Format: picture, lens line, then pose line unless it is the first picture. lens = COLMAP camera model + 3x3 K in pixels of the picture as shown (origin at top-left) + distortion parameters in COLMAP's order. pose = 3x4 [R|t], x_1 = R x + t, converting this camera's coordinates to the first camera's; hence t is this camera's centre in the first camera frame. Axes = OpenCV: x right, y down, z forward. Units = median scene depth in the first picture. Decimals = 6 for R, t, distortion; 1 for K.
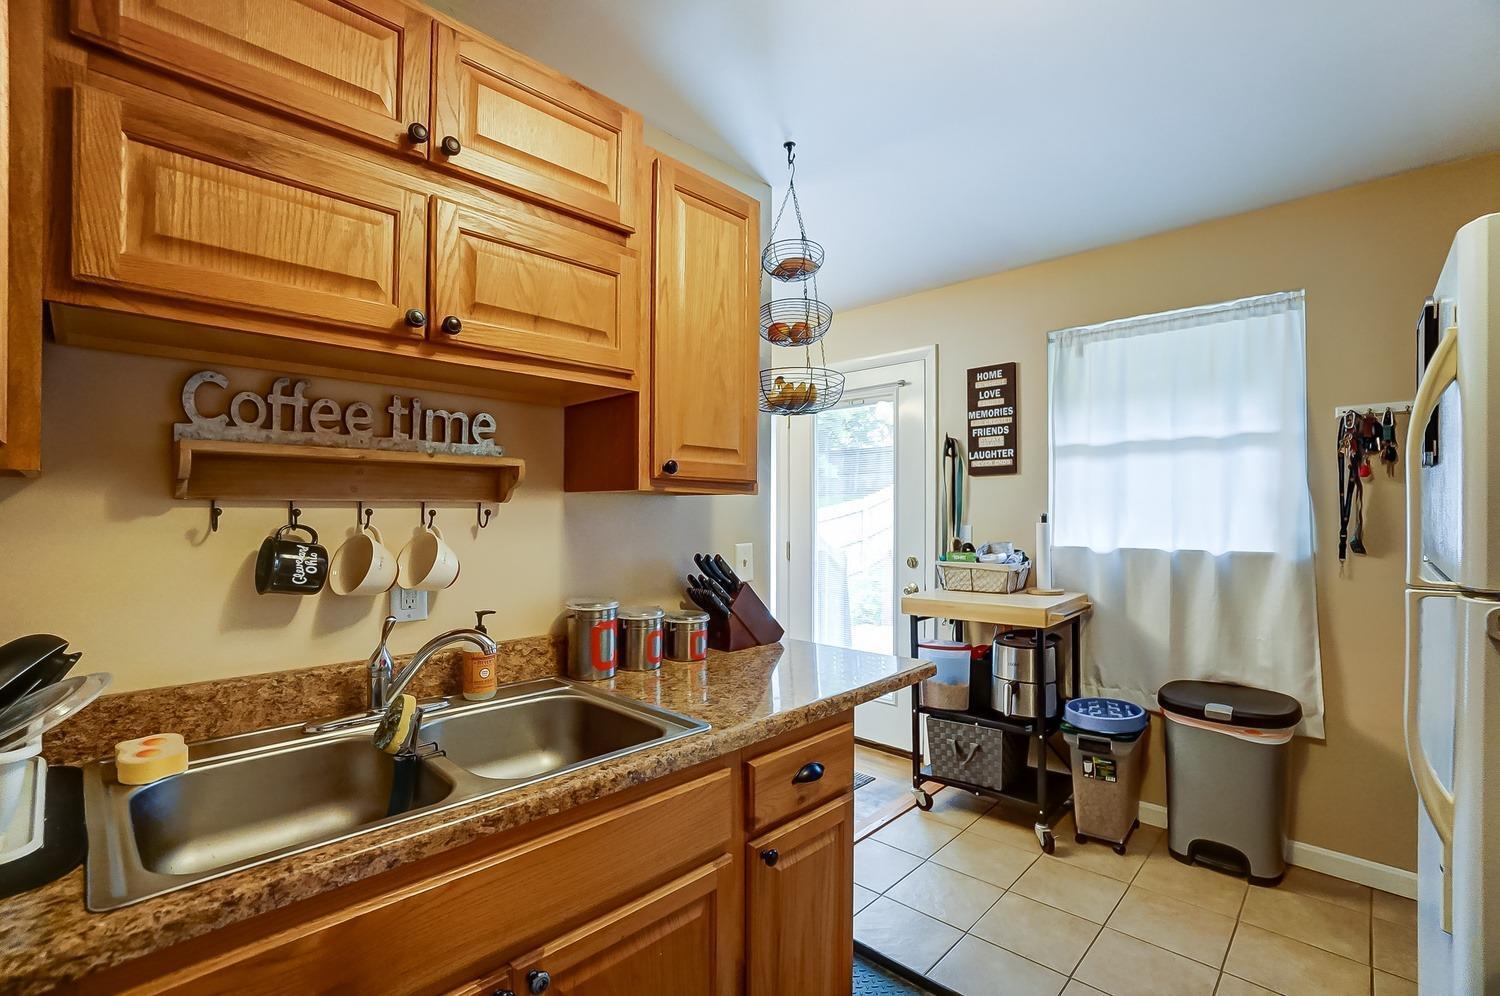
lens RADIAL K [[681.1, 0, 750.0], [0, 681.1, 498.0], [0, 0, 1]] dist [-0.000502, -0.000068]
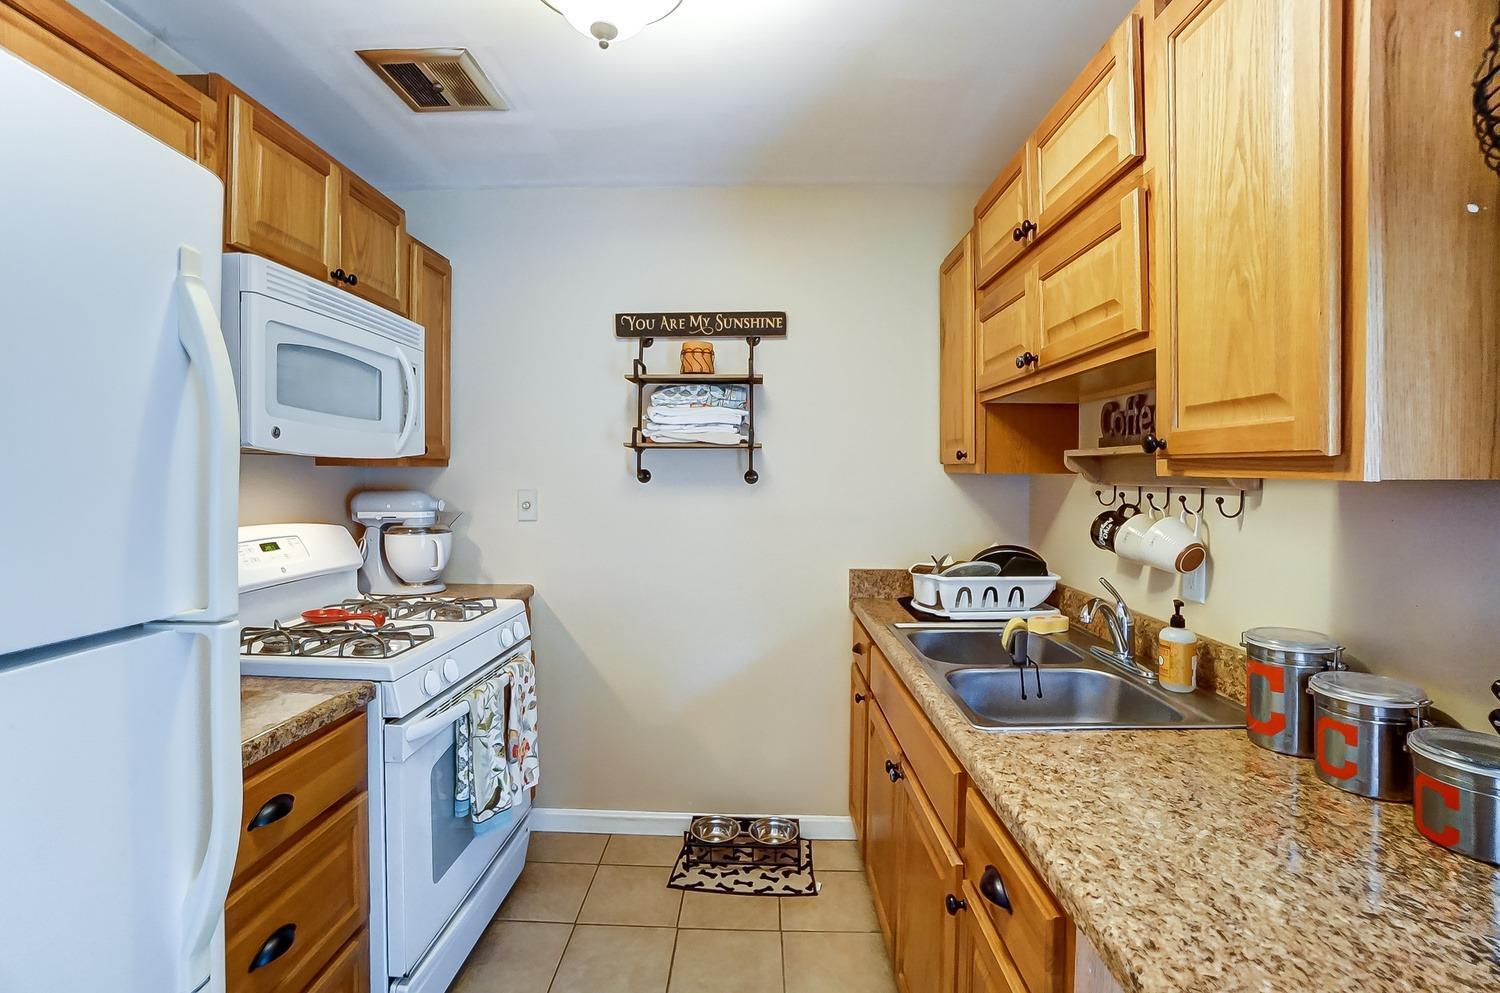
lens RADIAL K [[681.9, 0, 747.0], [0, 681.9, 481.1], [0, 0, 1]] dist [-0.057171, 0.020514]
pose [[-0.724848, -0.001167, -0.688908, 0.748253], [-0.004485, 0.999985, 0.003025, -0.006096], [0.688894, 0.005282, -0.724843, 1.334433]]
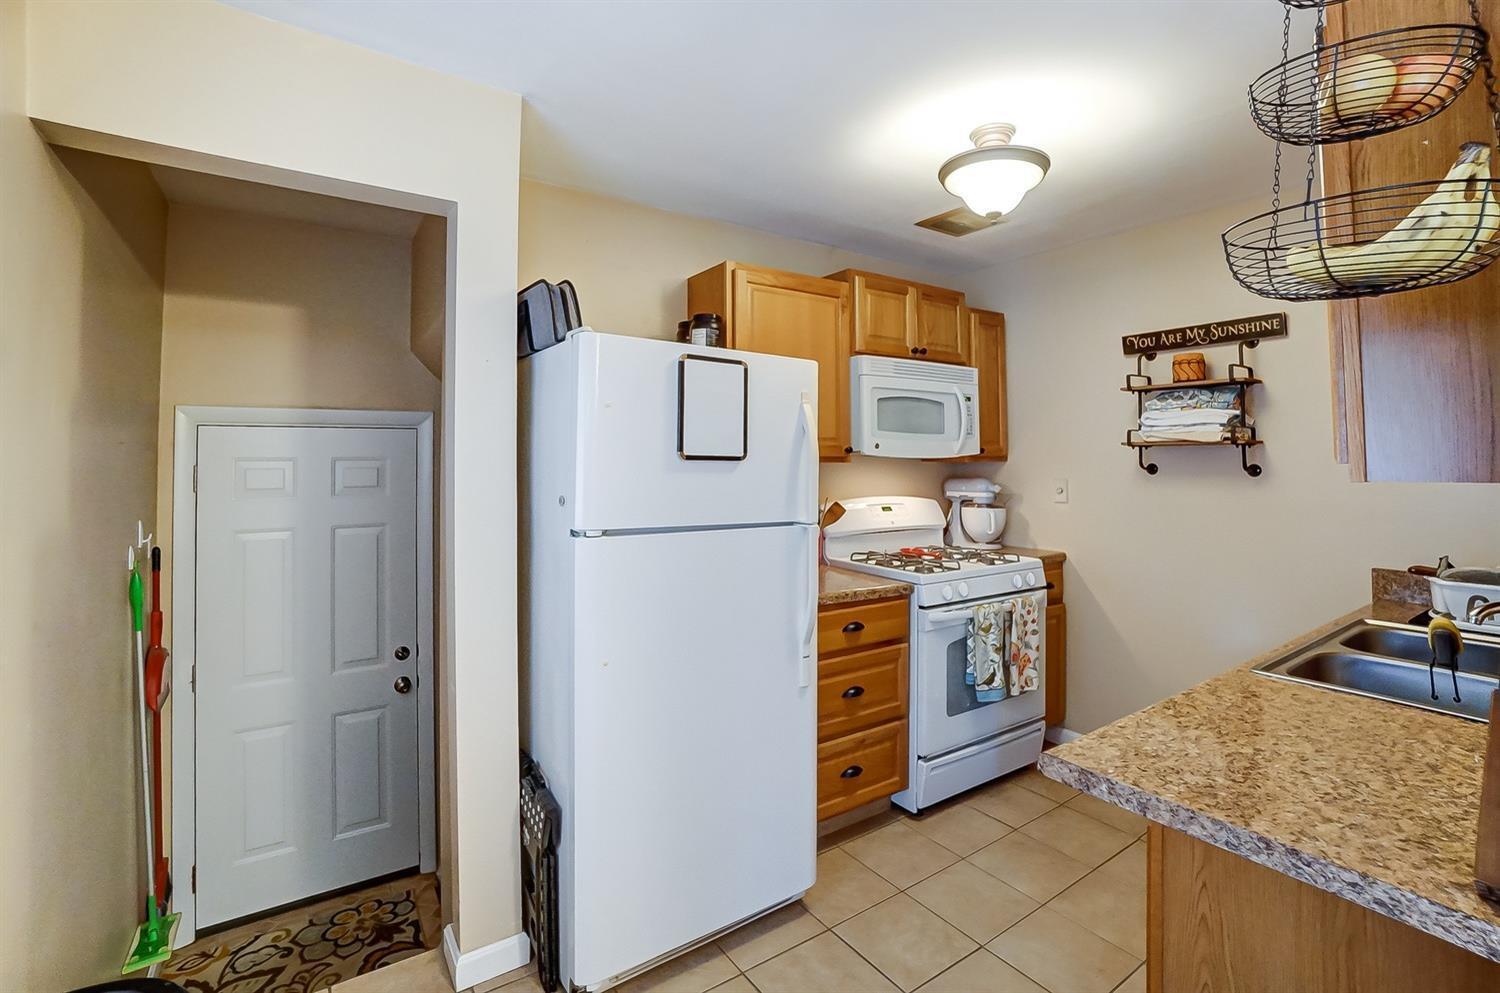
lens RADIAL K [[679.7, 0, 750.1], [0, 679.7, 442.1], [0, 0, 1]] dist [0.000072, -0.000038]
pose [[-0.982273, 0.000778, 0.187455, 0.539110], [-0.005004, 0.999526, -0.030367, -0.025995], [-0.187389, -0.030766, -0.981804, 2.176696]]
